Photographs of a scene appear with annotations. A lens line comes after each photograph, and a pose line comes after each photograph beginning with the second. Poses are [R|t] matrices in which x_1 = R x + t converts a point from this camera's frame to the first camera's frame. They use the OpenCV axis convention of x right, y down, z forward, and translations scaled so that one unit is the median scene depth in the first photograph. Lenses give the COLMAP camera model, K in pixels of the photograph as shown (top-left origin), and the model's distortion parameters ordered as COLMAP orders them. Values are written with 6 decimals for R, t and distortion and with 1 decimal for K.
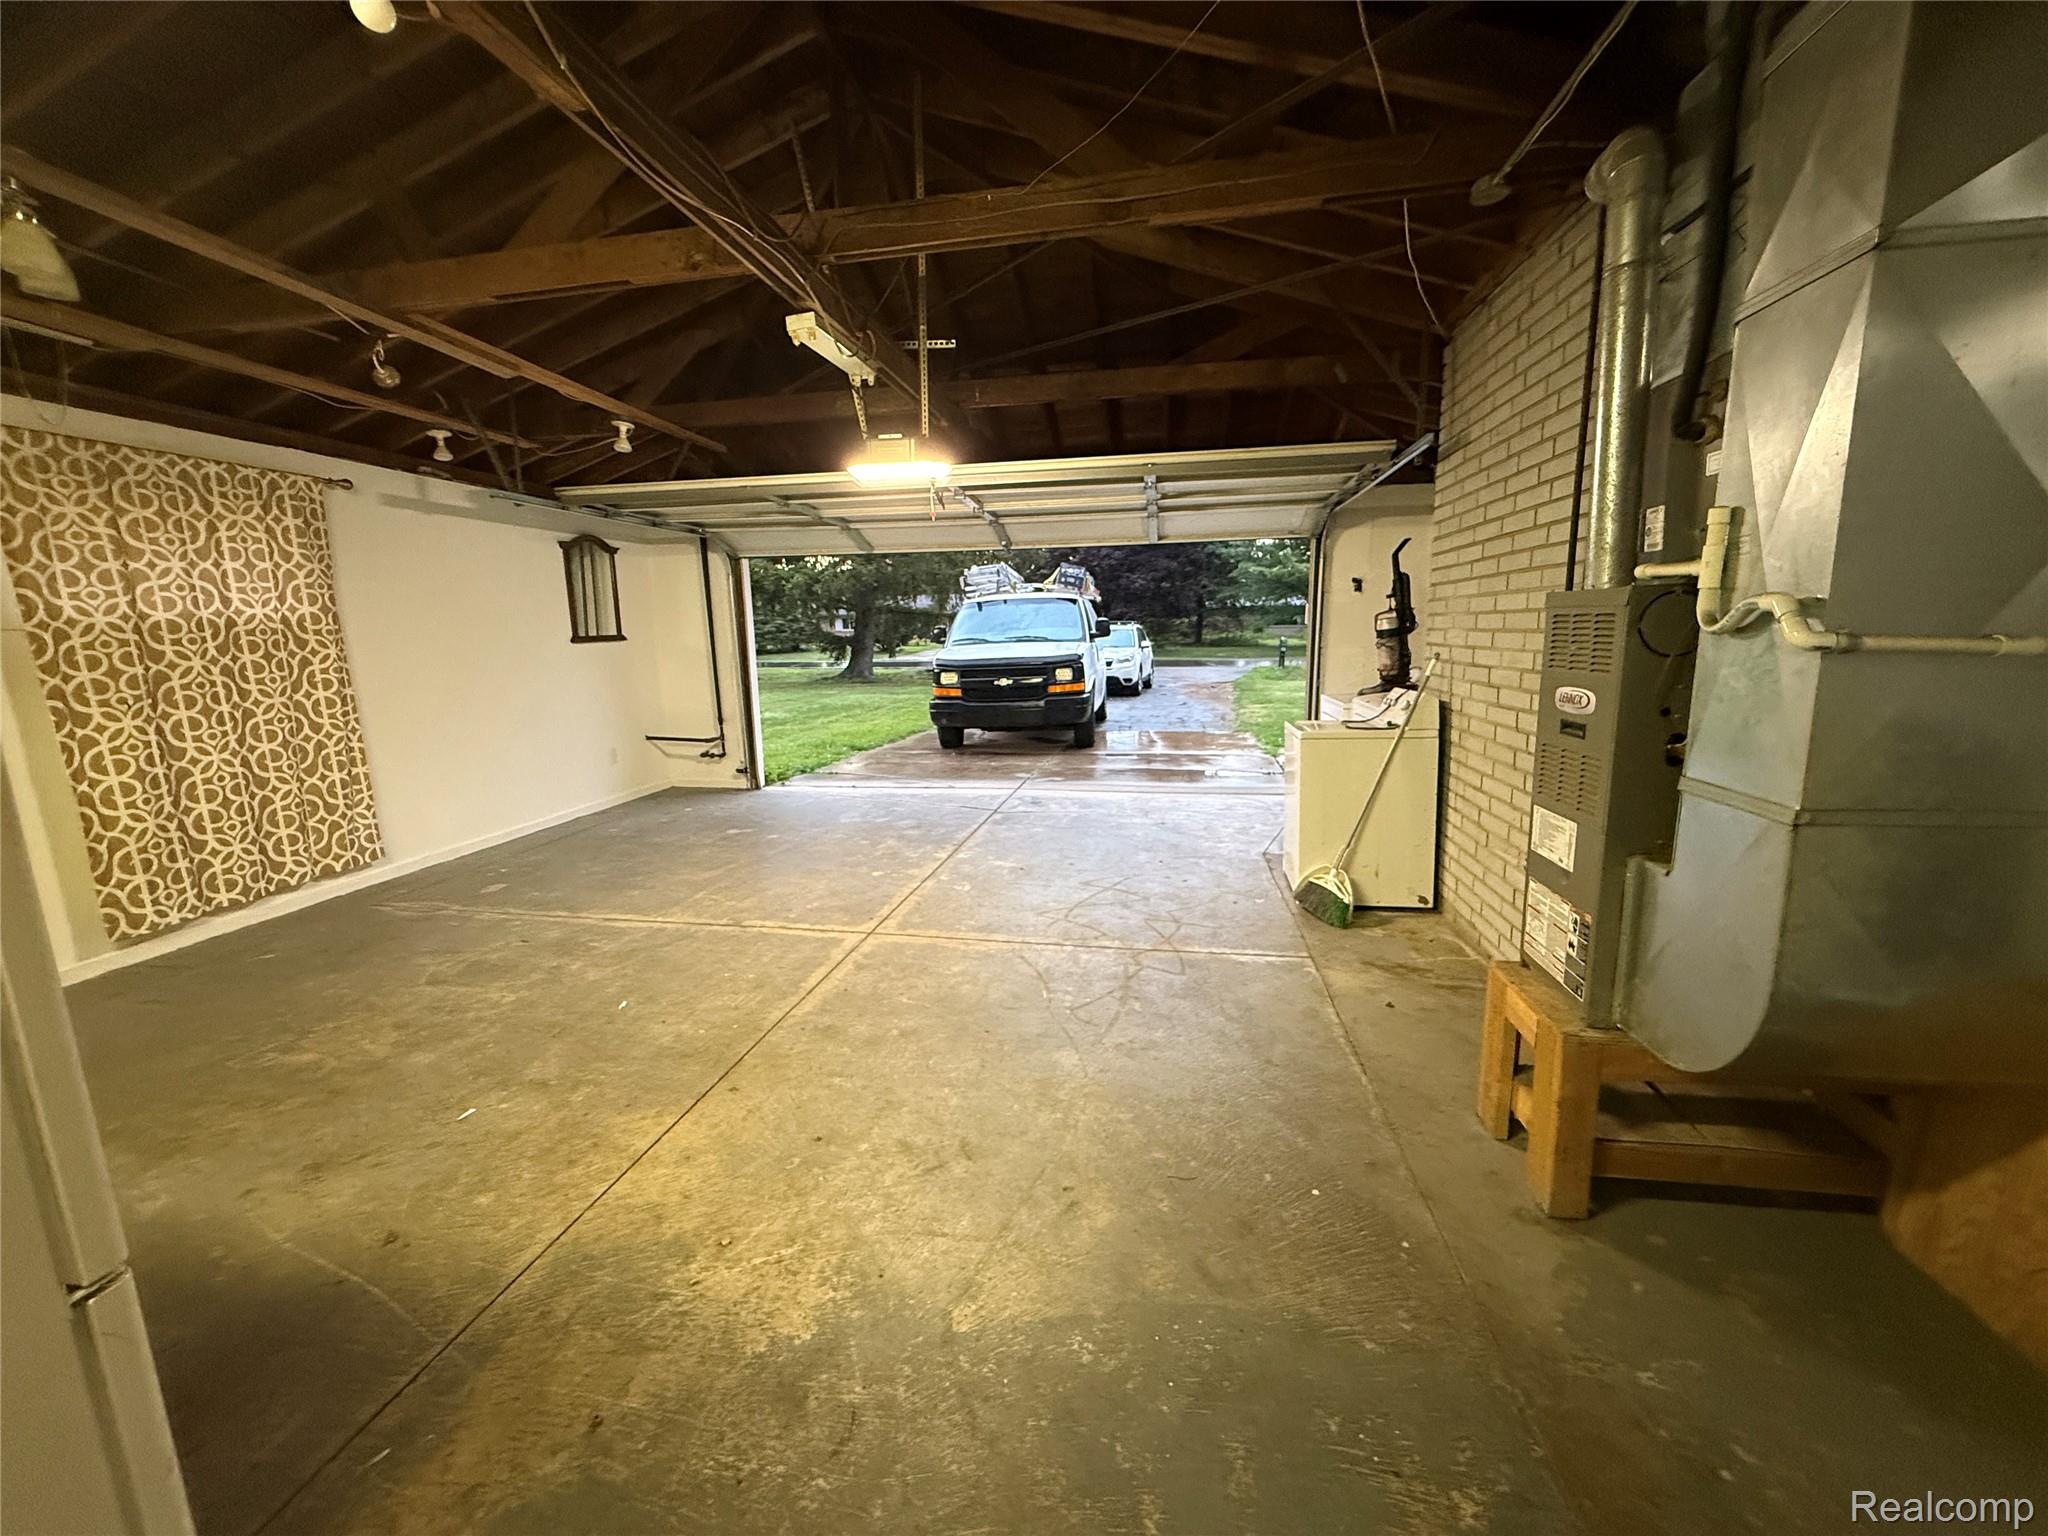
lens RADIAL K [[811.9, 0, 1018.2], [0, 811.9, 768.9], [0, 0, 1]] dist [-0.000436, 0.000071]
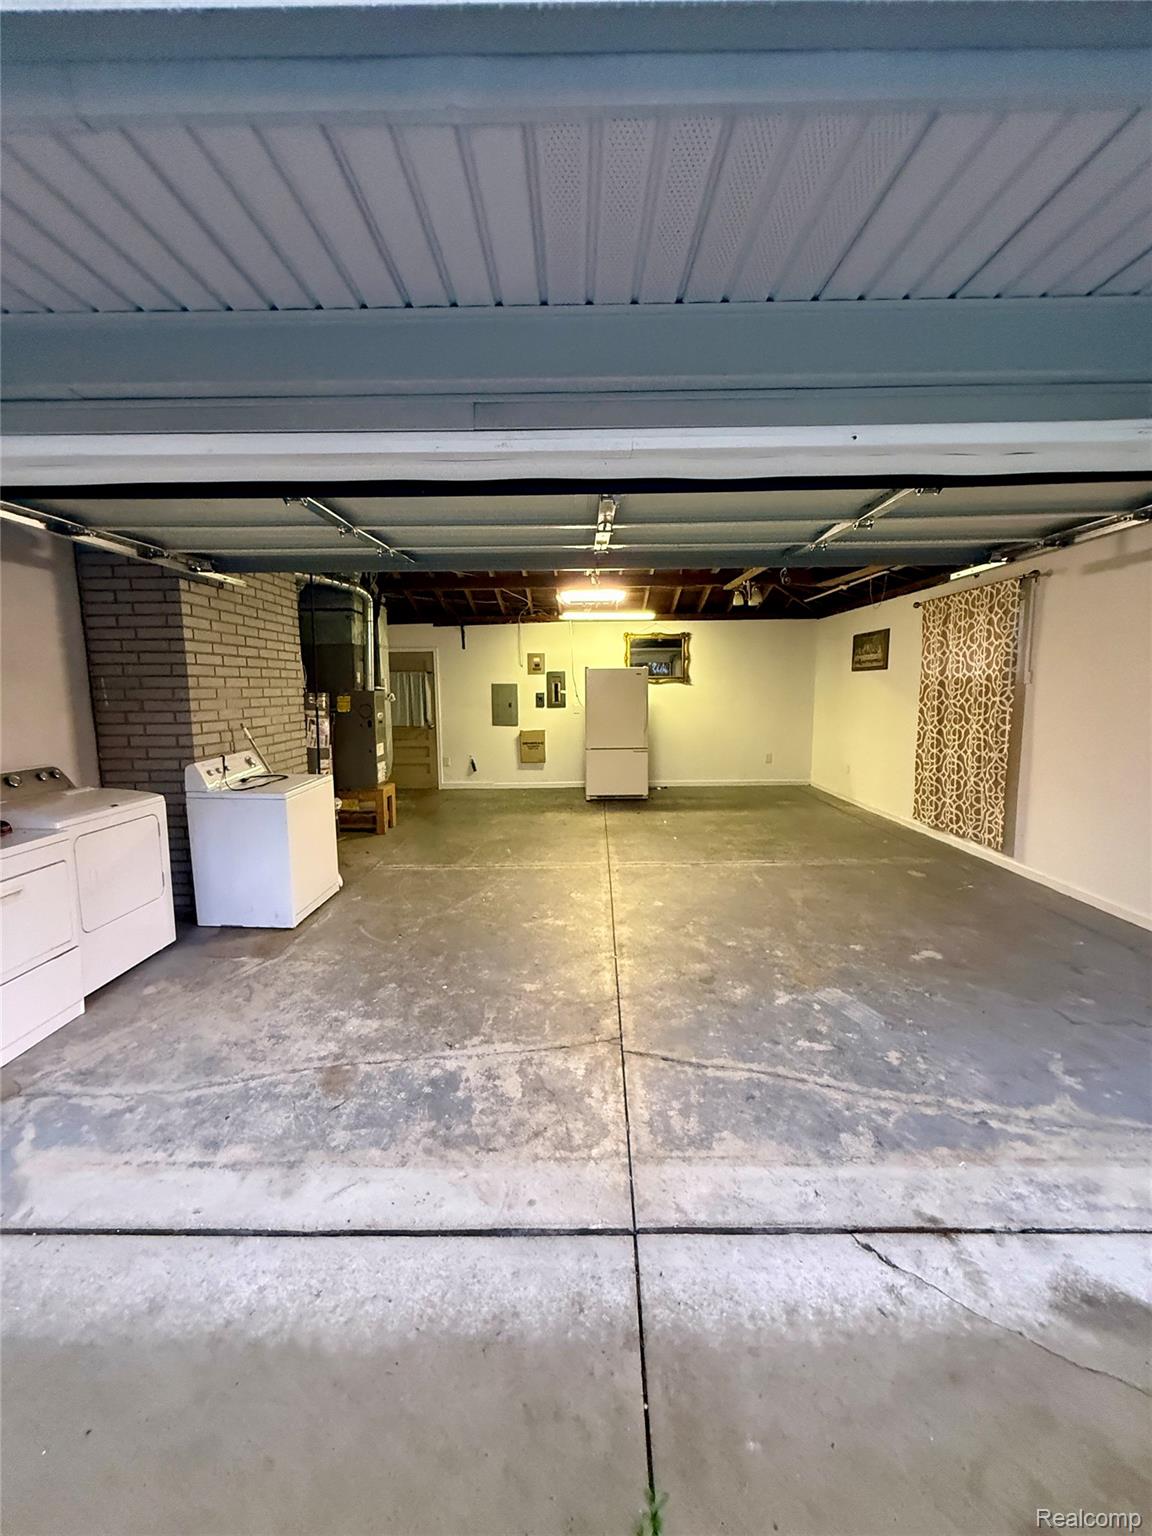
lens RADIAL K [[608.9, 0, 575.9], [0, 608.9, 764.6], [0, 0, 1]] dist [-0.000436, 0.000071]
pose [[-0.986127, 0.051786, -0.157709, 0.078955], [0.002387, 0.954415, 0.298475, -0.359634], [0.165977, 0.293958, -0.941297, 1.934911]]
